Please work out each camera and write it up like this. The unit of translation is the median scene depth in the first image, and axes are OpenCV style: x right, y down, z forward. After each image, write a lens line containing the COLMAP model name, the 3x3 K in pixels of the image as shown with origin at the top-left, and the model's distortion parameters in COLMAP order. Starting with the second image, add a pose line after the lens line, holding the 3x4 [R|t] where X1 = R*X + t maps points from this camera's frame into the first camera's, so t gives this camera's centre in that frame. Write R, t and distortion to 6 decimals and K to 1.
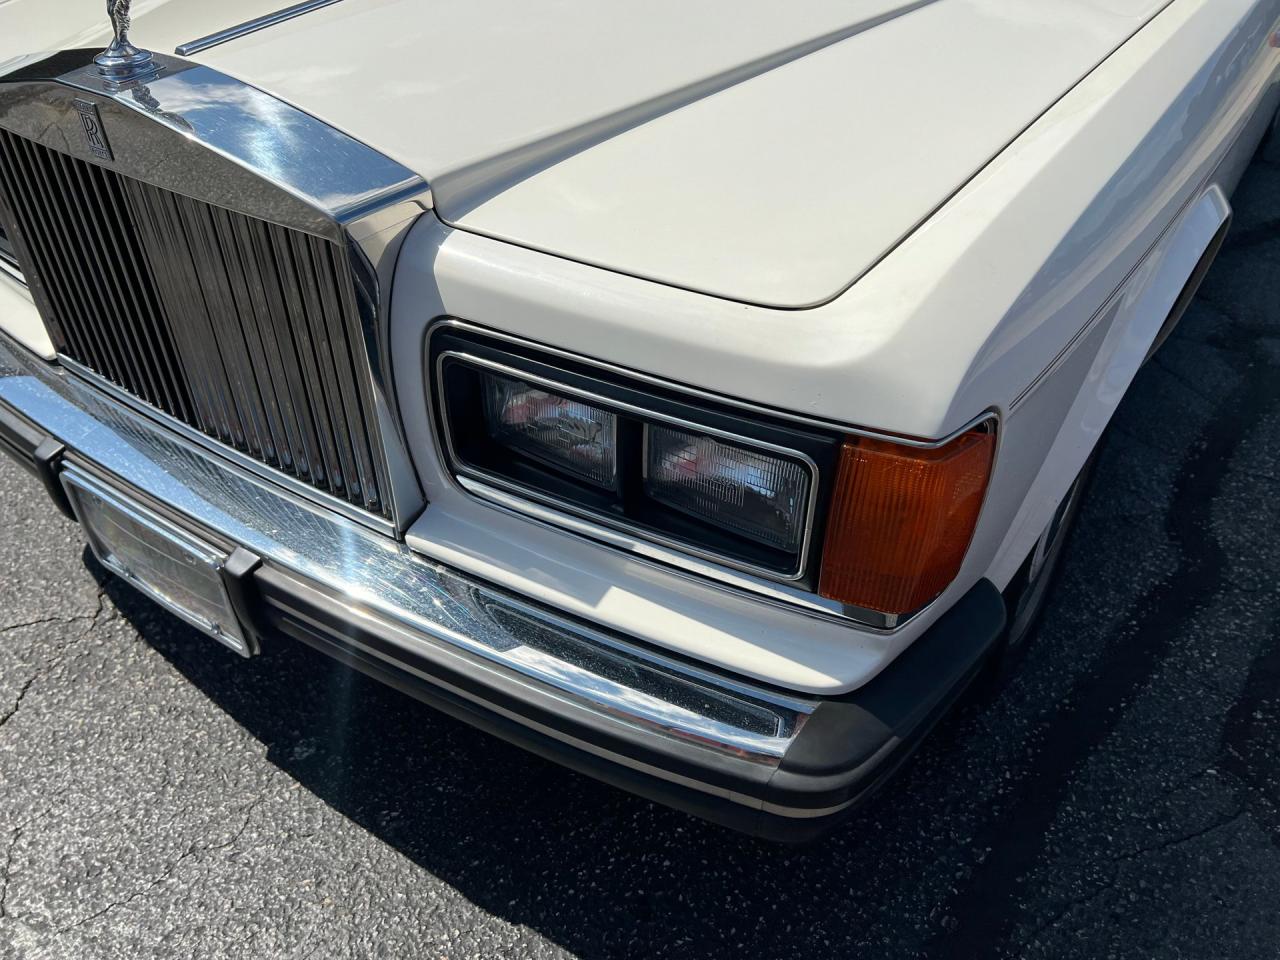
lens RADIAL K [[993.8, 0, 639.9], [0, 993.8, 471.8], [0, 0, 1]] dist [0.035484, -0.044118]
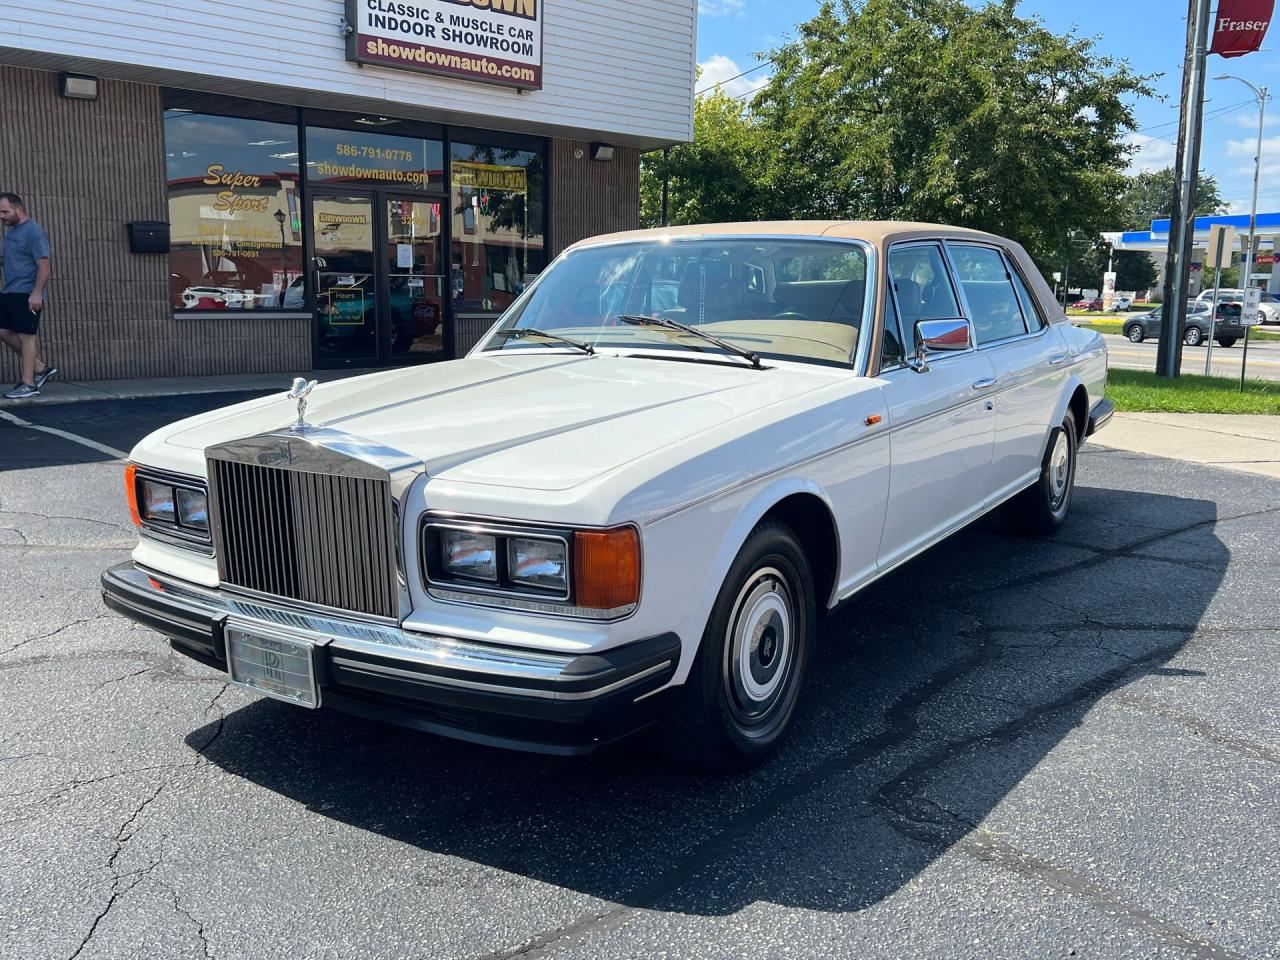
lens RADIAL K [[1167.1, 0, 646.4], [0, 1167.1, 476.0], [0, 0, 1]] dist [0.009587, 0.000000]
pose [[0.999355, -0.032949, 0.014276, 0.223781], [0.035871, 0.897936, -0.438663, 0.763120], [0.001635, 0.438892, 0.898538, -1.181325]]
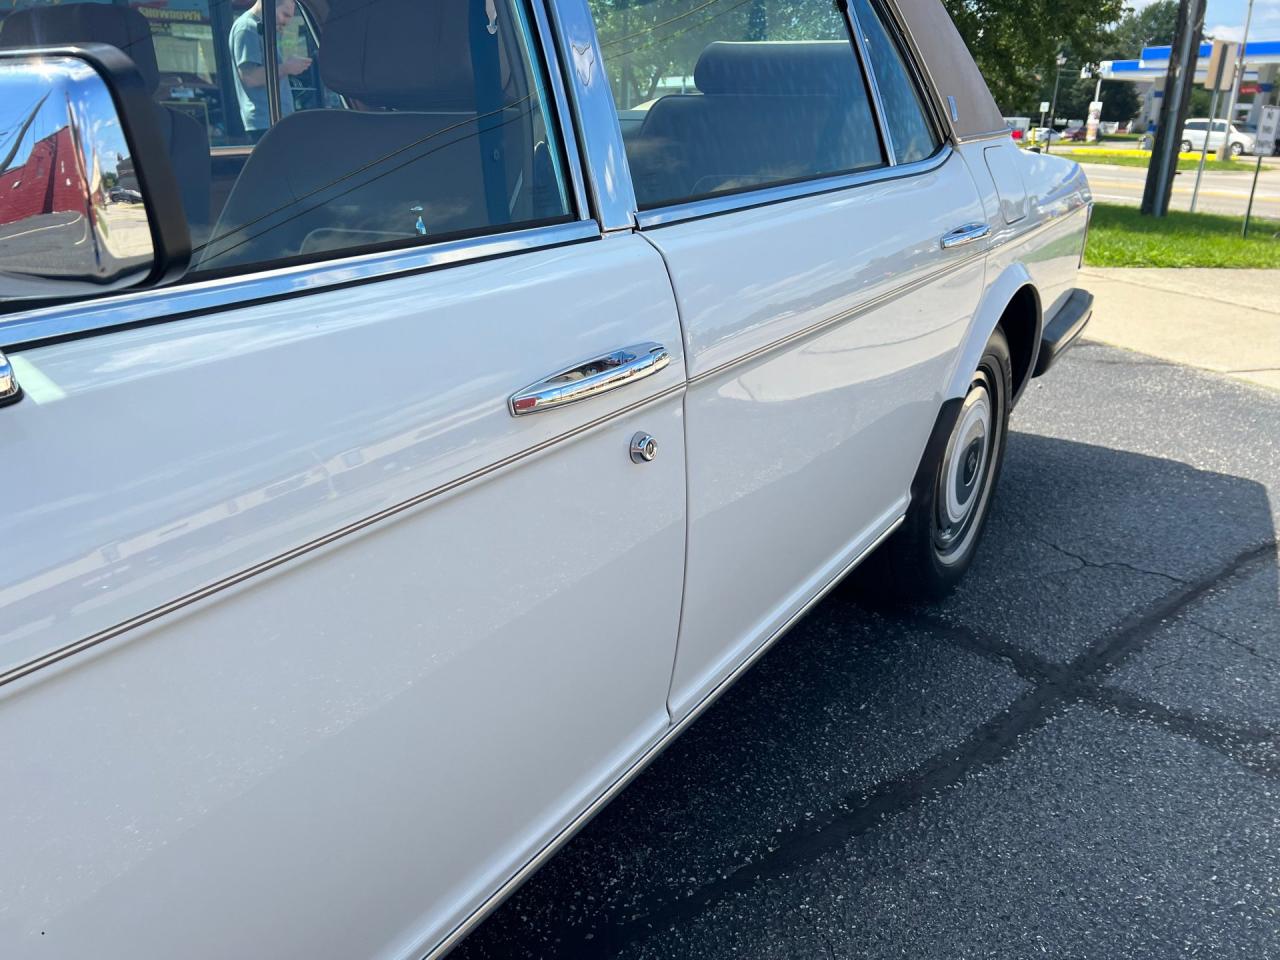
lens RADIAL K [[993.8, 0, 645.9], [0, 993.8, 485.7], [0, 0, 1]] dist [0.035484, -0.044118]
pose [[0.999583, -0.024413, -0.015405, 1.332703], [0.019566, 0.965346, -0.260239, -0.691471], [0.021224, 0.259829, 0.965421, 1.113686]]
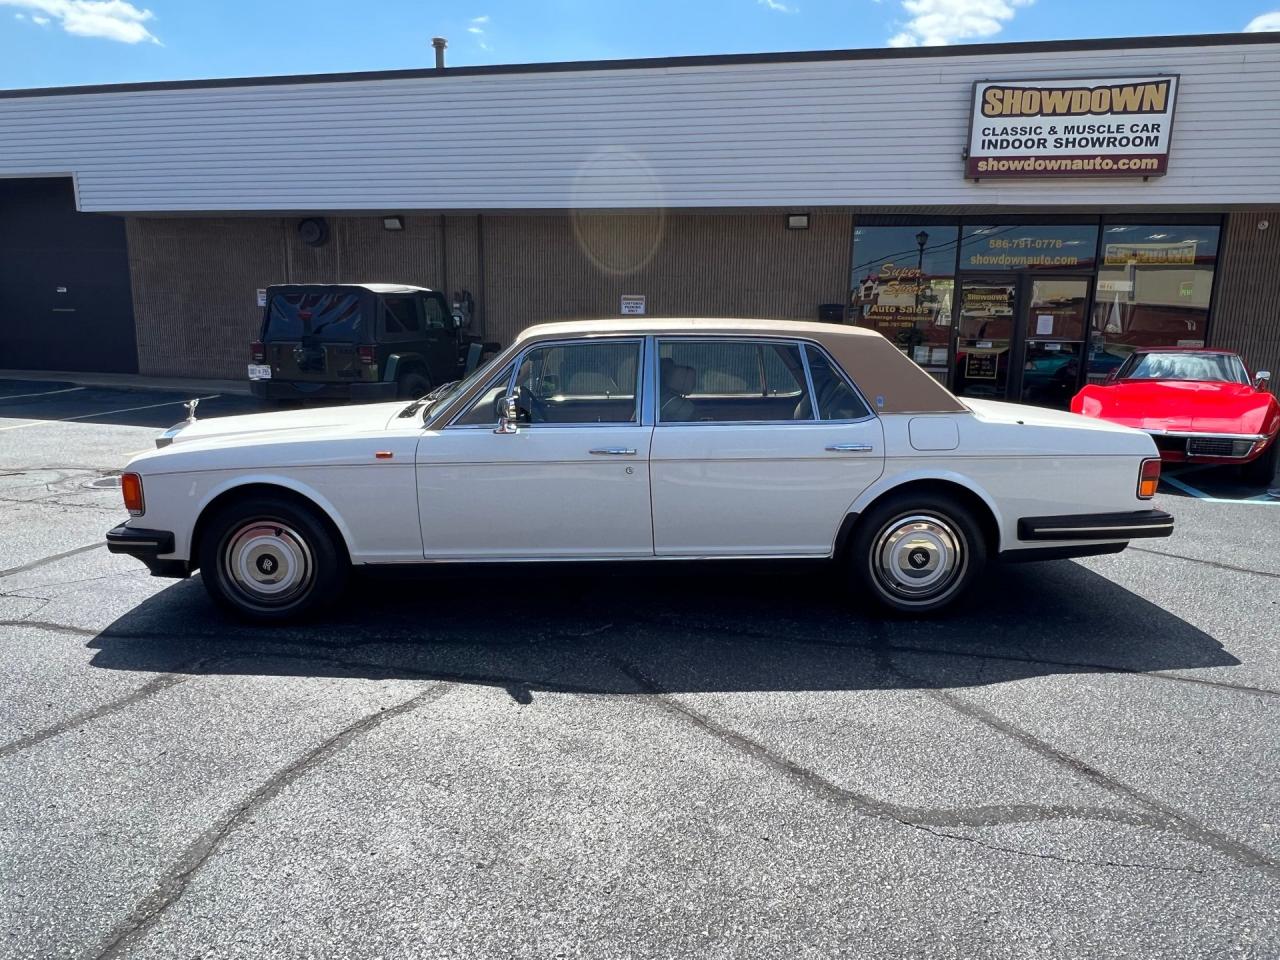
lens RADIAL K [[842.4, 0, 631.9], [0, 842.4, 486.1], [0, 0, 1]] dist [-0.008541, -0.001057]
pose [[0.560780, 0.126705, -0.818213, 3.901895], [-0.474141, 0.859282, -0.191898, -0.281332], [0.678761, 0.495561, 0.541944, 0.217596]]
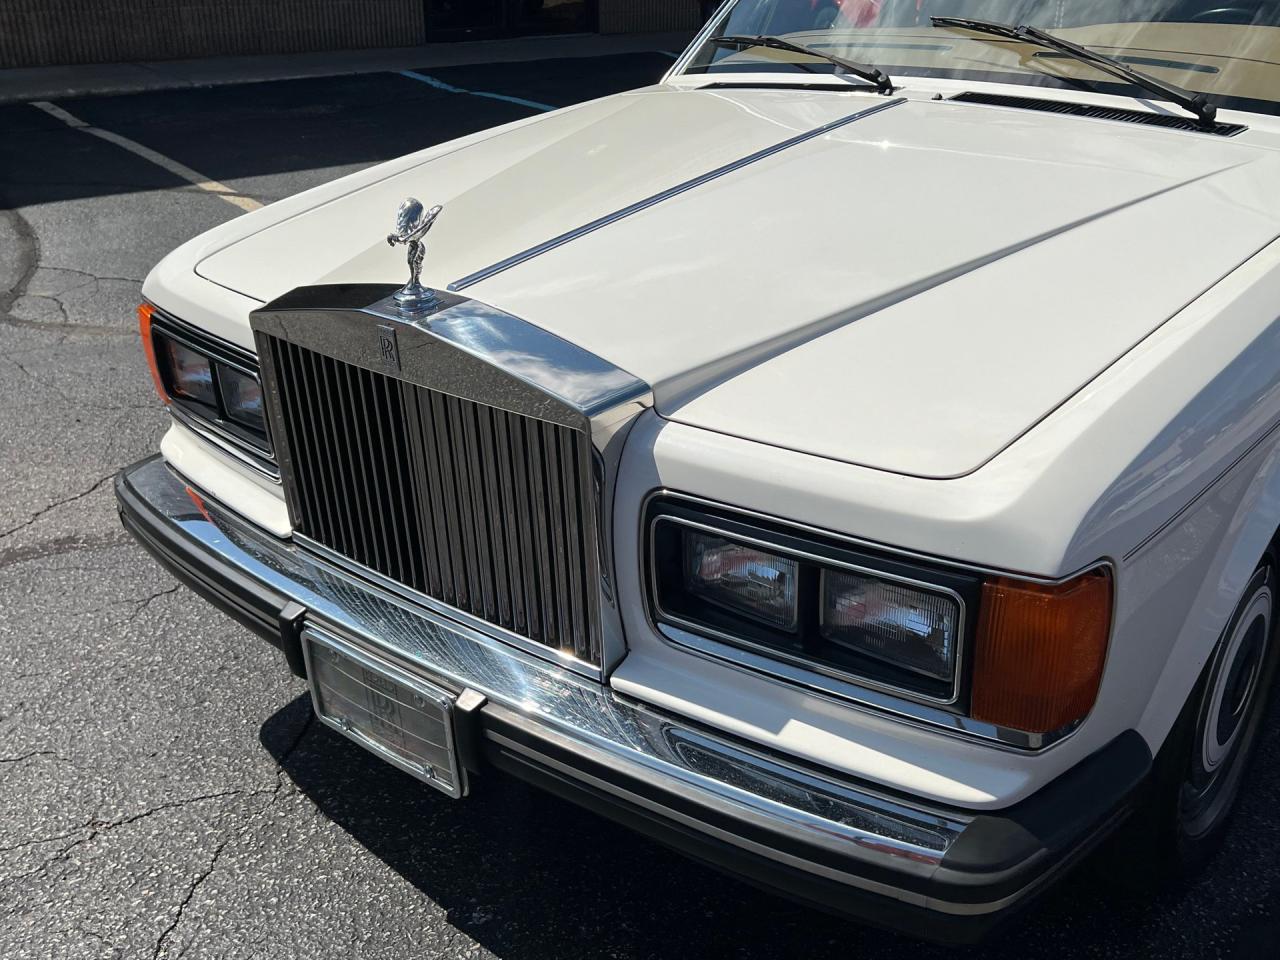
lens RADIAL K [[1289.2, 0, 639.2], [0, 1289.2, 482.0], [0, 0, 1]] dist [0.021510, 0.000000]
pose [[0.993724, 0.002359, -0.111838, -0.029789], [-0.024814, 0.979517, -0.199825, 0.117481], [0.109076, 0.201346, 0.973428, -0.425344]]
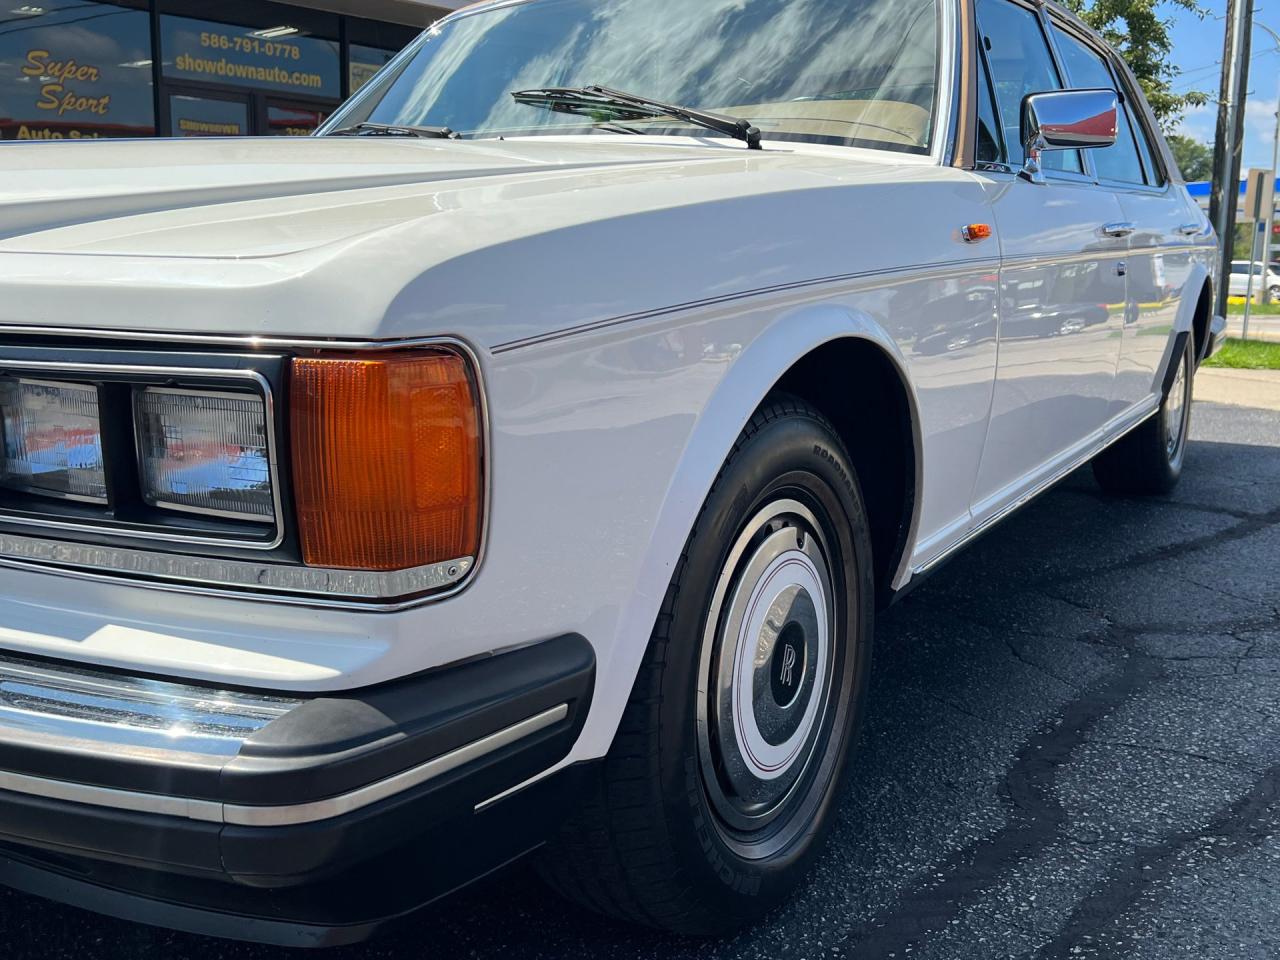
lens RADIAL K [[1289.2, 0, 682.1], [0, 1289.2, 466.3], [0, 0, 1]] dist [0.021510, 0.000000]
pose [[0.996555, -0.034558, 0.075389, 0.303638], [0.064326, 0.895860, -0.439656, 0.406197], [-0.052344, 0.442991, 0.894997, -0.073793]]
